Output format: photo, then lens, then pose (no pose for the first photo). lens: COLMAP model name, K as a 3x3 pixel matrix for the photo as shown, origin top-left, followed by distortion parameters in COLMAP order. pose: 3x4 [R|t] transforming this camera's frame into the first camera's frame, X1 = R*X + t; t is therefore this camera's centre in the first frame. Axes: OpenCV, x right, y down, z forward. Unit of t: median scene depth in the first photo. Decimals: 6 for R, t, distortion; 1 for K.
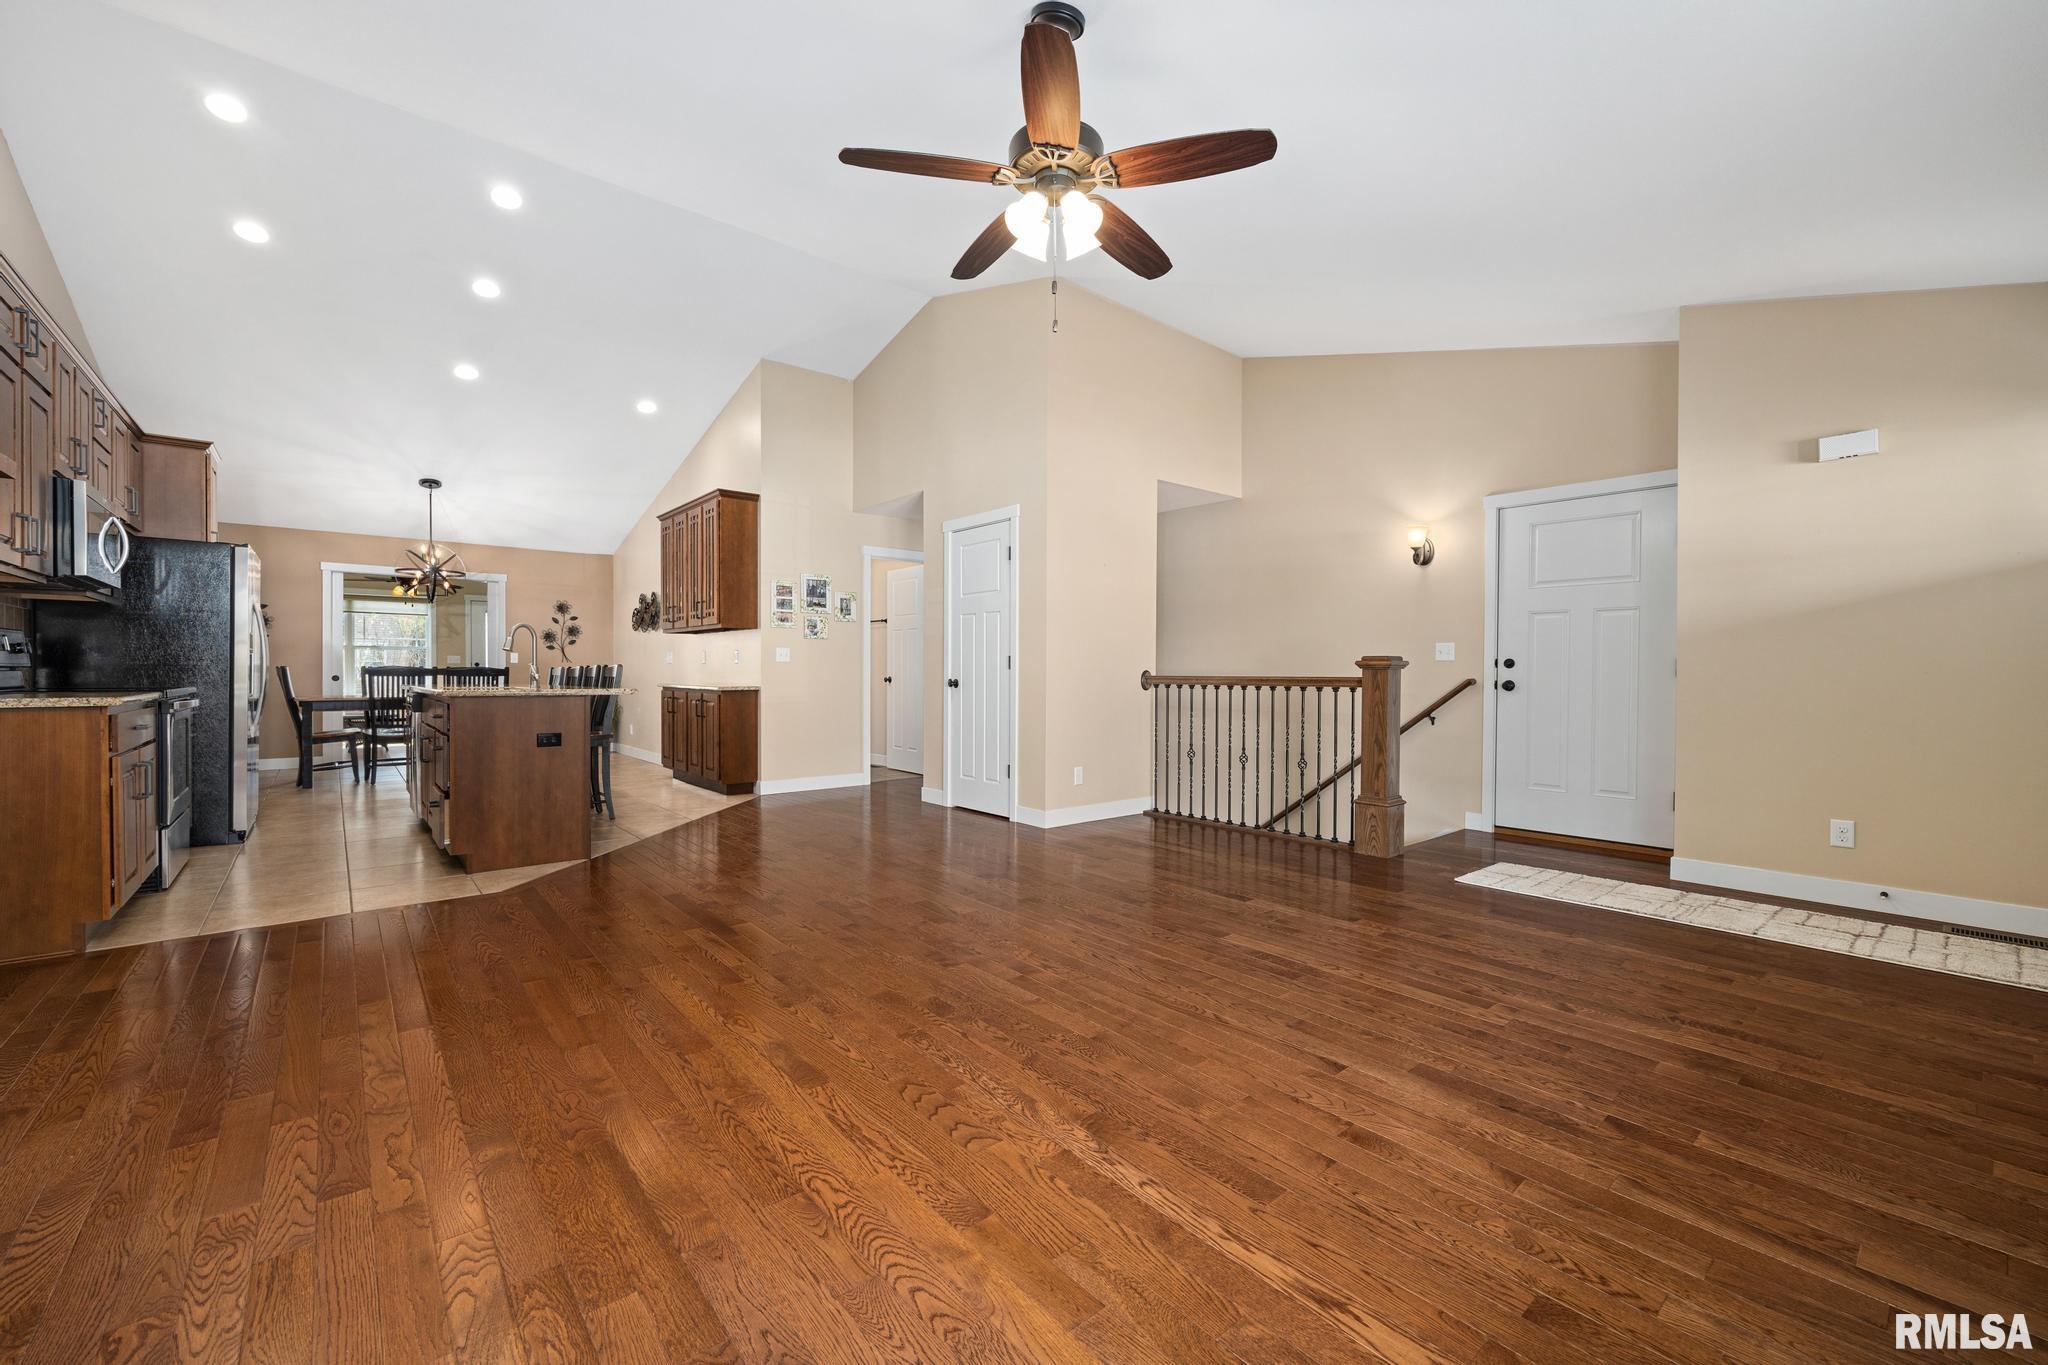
lens RADIAL K [[819.2, 0, 1023.2], [0, 819.2, 677.7], [0, 0, 1]] dist [-0.003914, -0.000161]
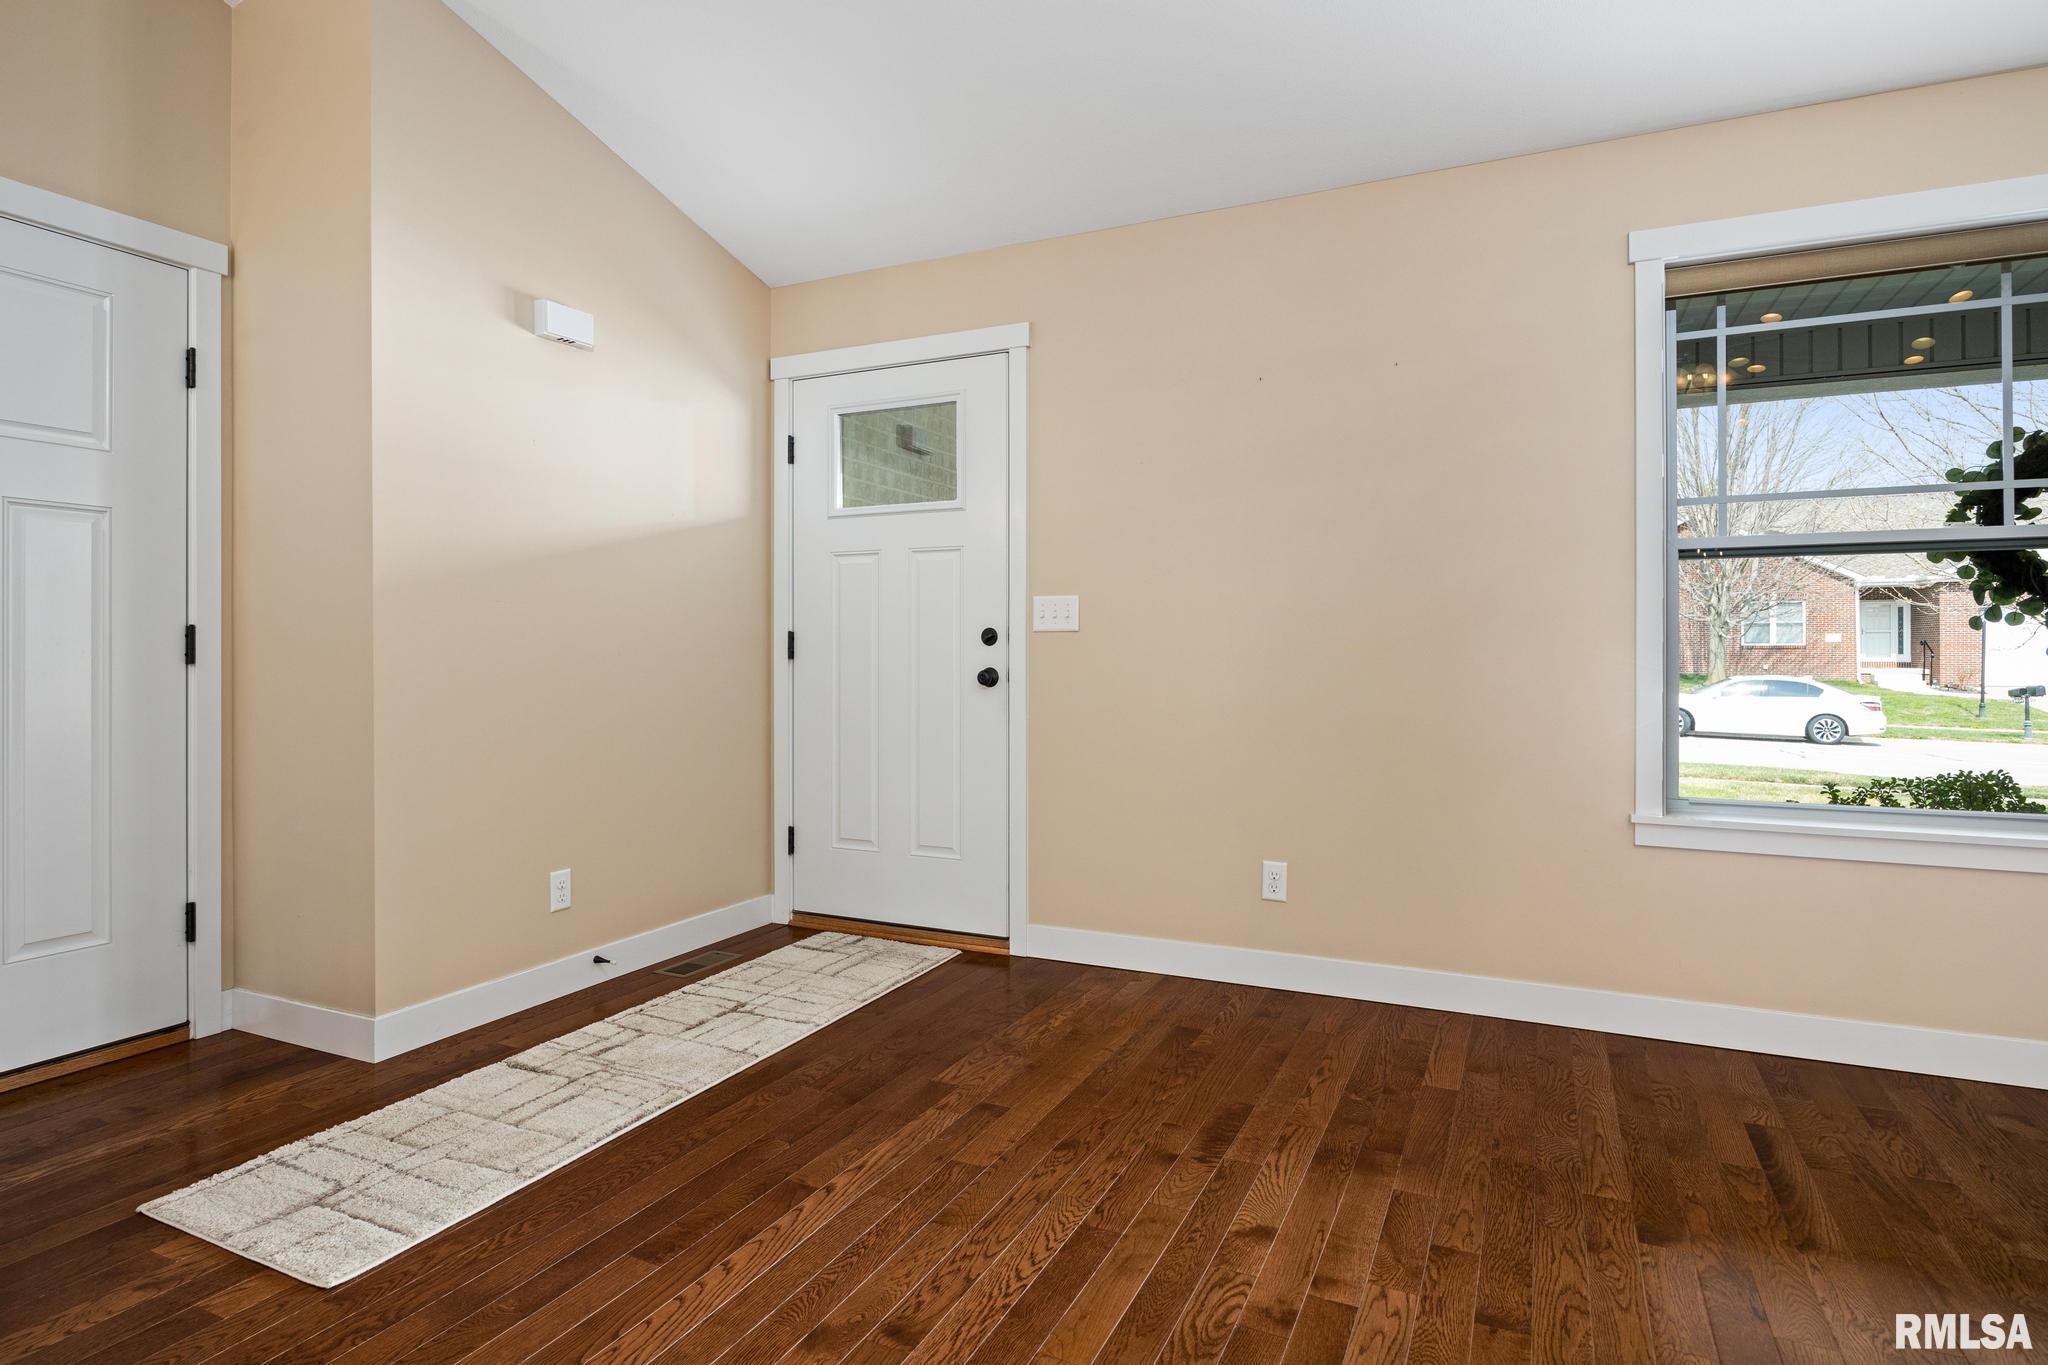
lens RADIAL K [[1096.3, 0, 1012.2], [0, 1096.3, 660.2], [0, 0, 1]] dist [-0.000118, -0.003435]
pose [[-0.405447, -0.008968, 0.914074, 0.020799], [0.007851, 0.999881, 0.013293, -0.012287], [-0.914085, 0.012565, -0.405329, 1.205108]]
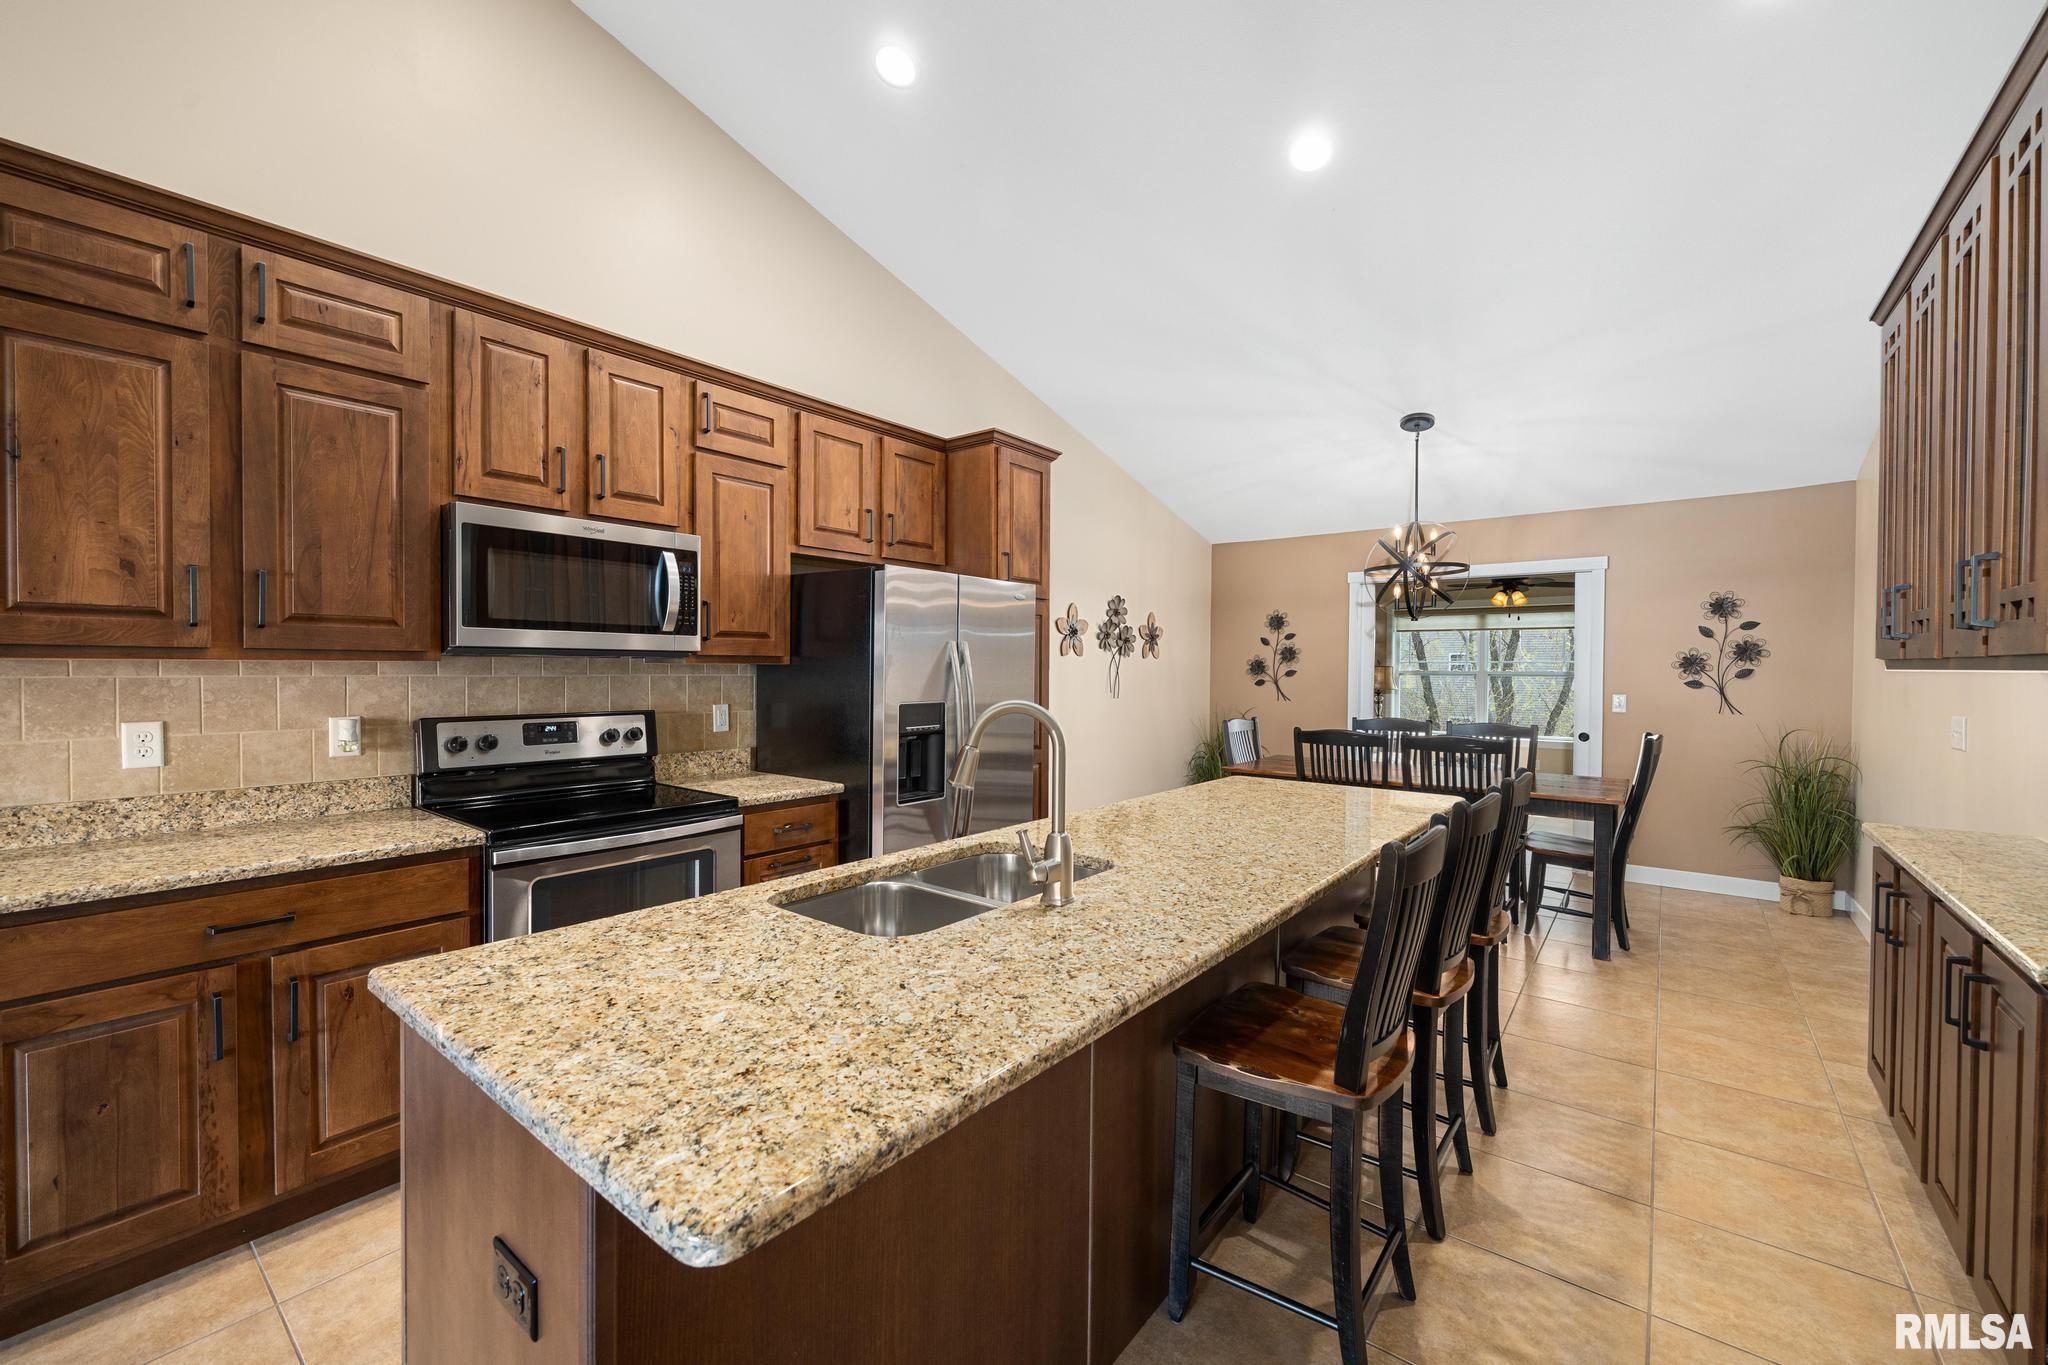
lens RADIAL K [[819.2, 0, 1016.1], [0, 819.2, 681.2], [0, 0, 1]] dist [-0.003914, -0.000161]
pose [[0.190517, 0.014786, -0.981573, -0.472439], [-0.013011, 0.999837, 0.012536, -0.127220], [0.981598, 0.010382, 0.190678, 1.514560]]
